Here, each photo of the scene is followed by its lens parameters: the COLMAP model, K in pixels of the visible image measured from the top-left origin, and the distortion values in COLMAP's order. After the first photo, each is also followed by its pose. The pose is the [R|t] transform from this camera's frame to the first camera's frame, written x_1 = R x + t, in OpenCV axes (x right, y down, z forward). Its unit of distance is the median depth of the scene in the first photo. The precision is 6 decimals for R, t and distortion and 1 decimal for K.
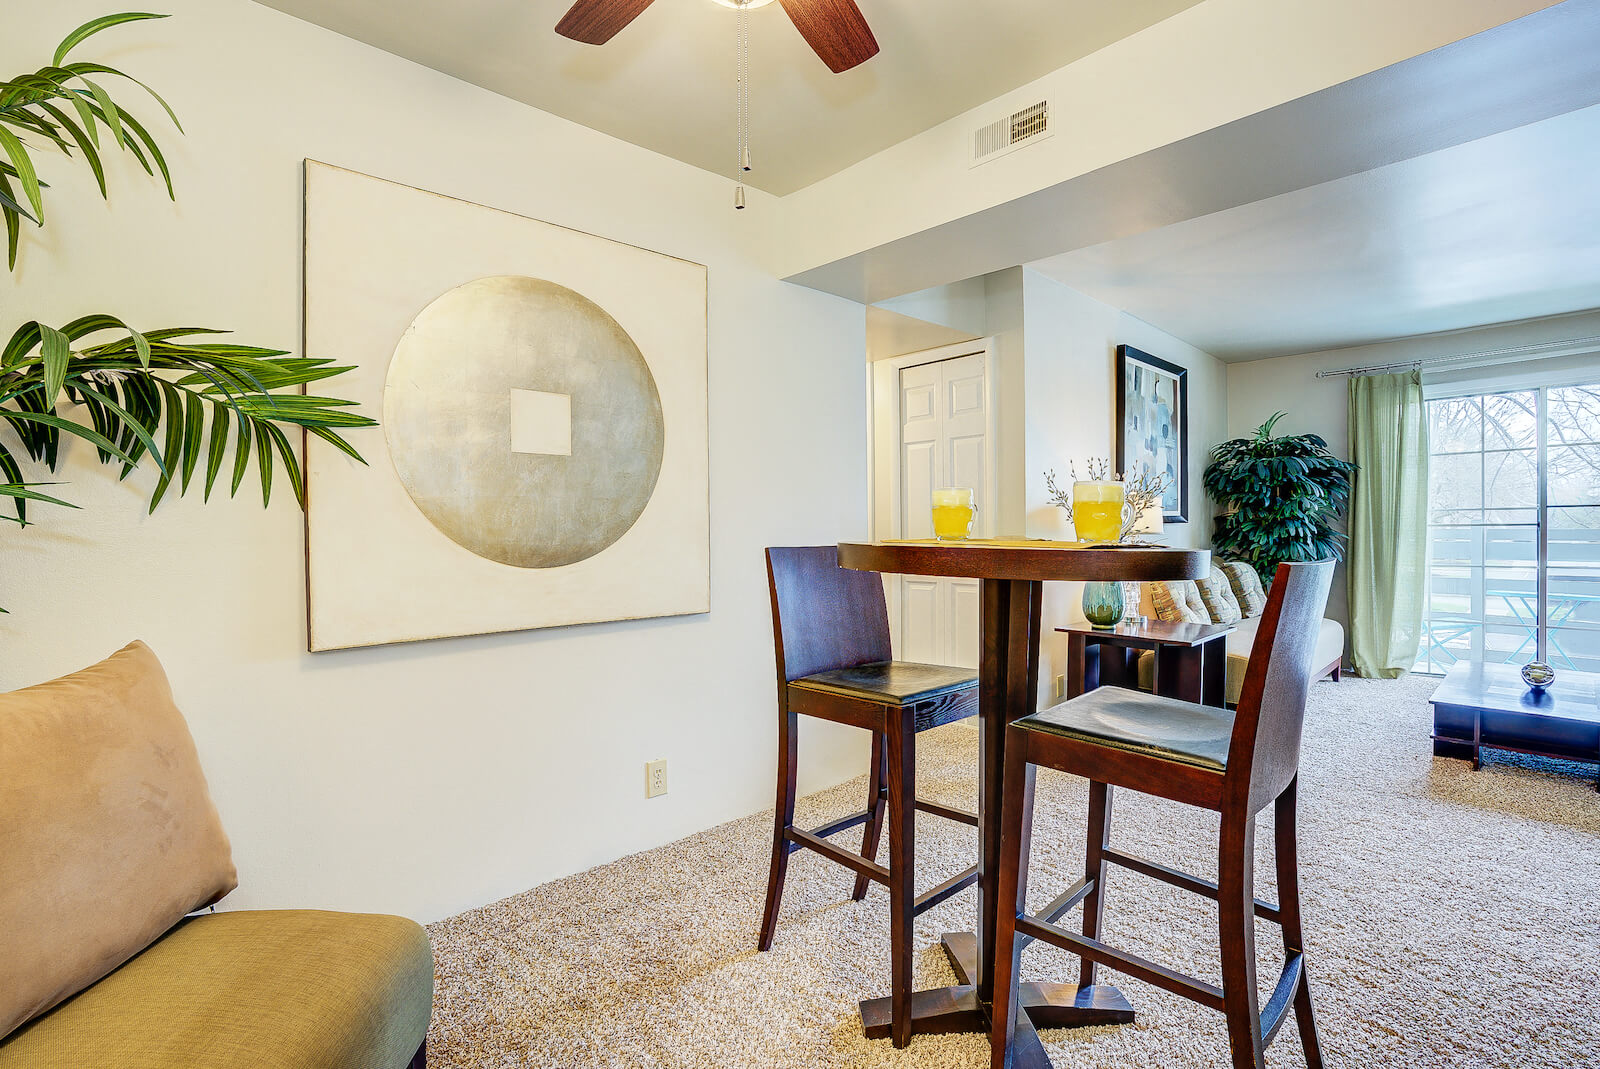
lens RADIAL K [[748.9, 0, 805.4], [0, 748.9, 535.2], [0, 0, 1]] dist [-0.041026, 0.012990]
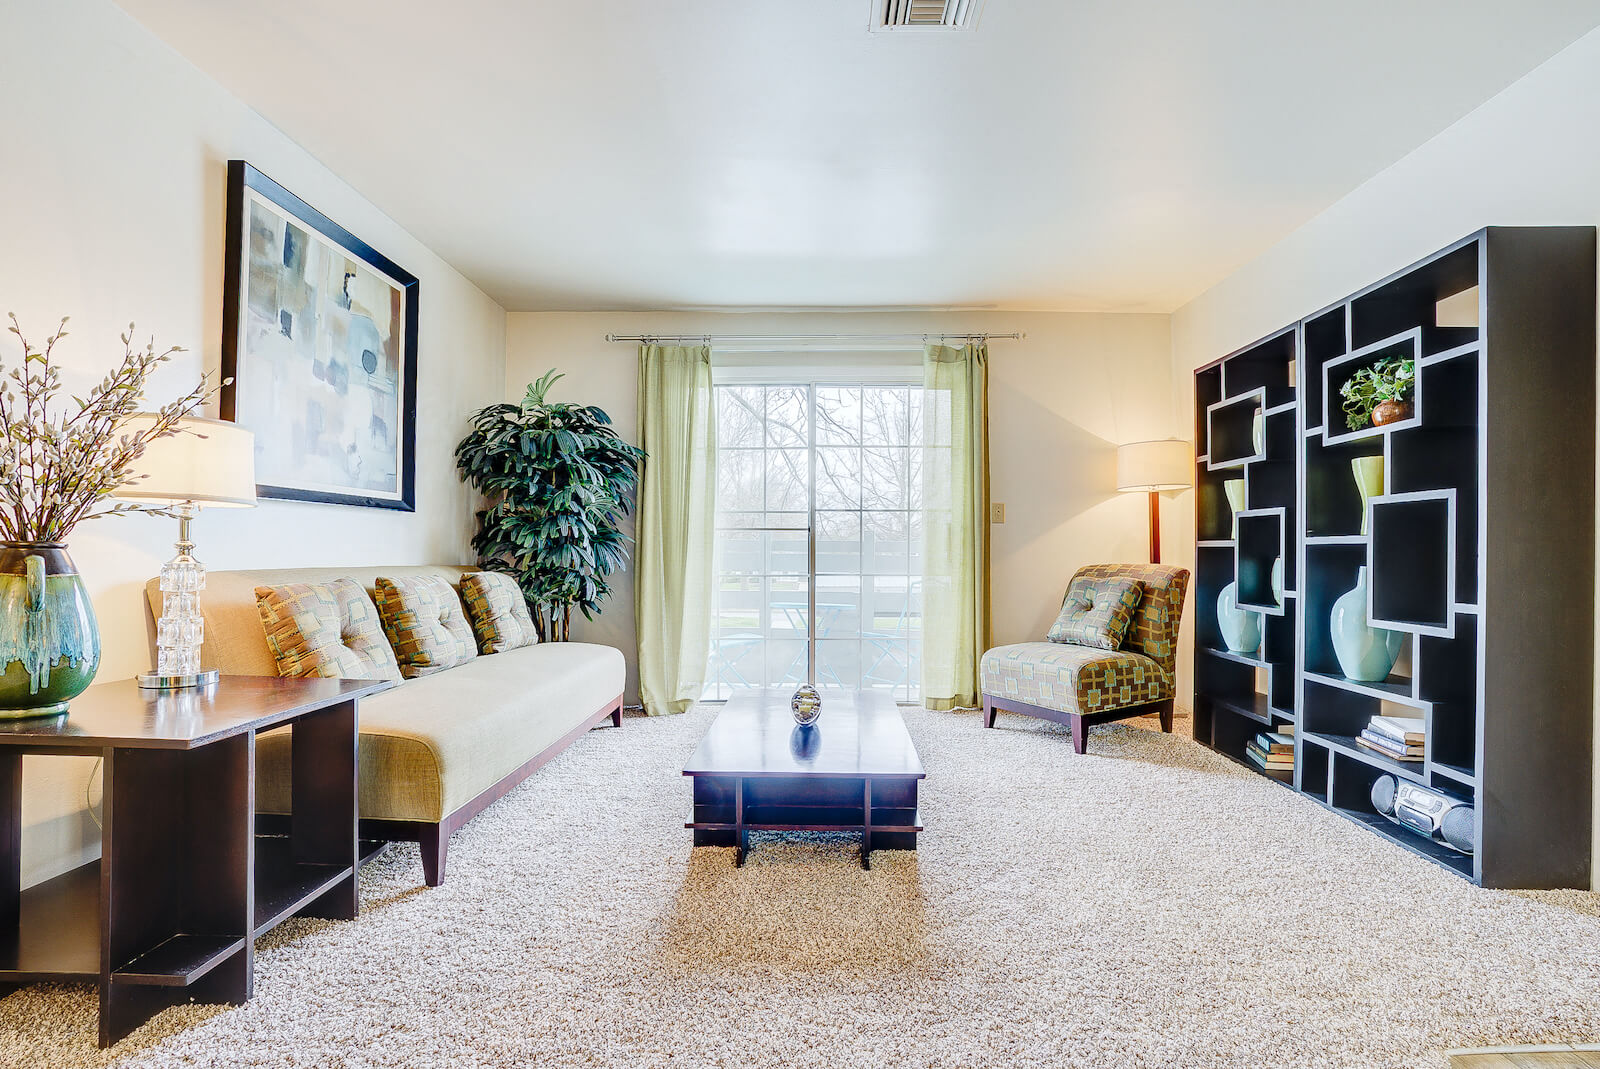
lens RADIAL K [[748.9, 0, 820.6], [0, 748.9, 549.2], [0, 0, 1]] dist [-0.041026, 0.012990]
pose [[0.695951, 0.017386, 0.717878, 0.302429], [-0.001054, 0.999730, -0.023191, 0.030630], [-0.718088, 0.015384, 0.695782, 0.296255]]
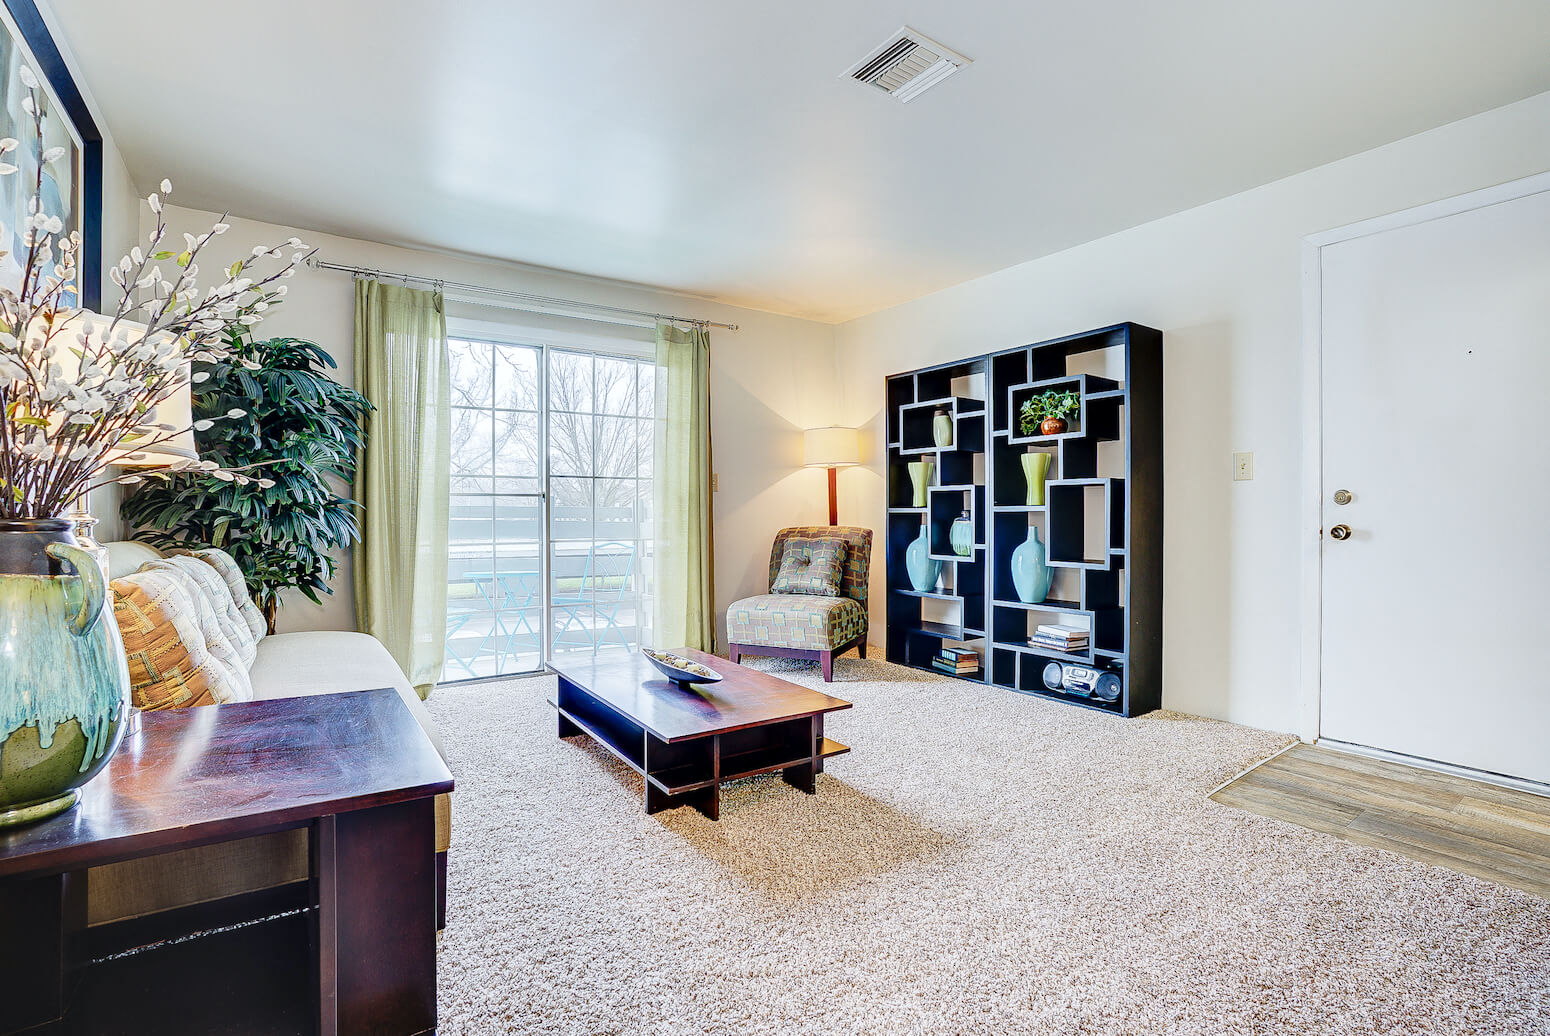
lens RADIAL K [[725.5, 0, 786.3], [0, 725.5, 507.6], [0, 0, 1]] dist [-0.041026, 0.012990]
pose [[0.157034, 0.021204, 0.987366, 0.149607], [0.015543, 0.999593, -0.023939, 0.025081], [-0.987471, 0.019105, 0.156640, 0.516250]]
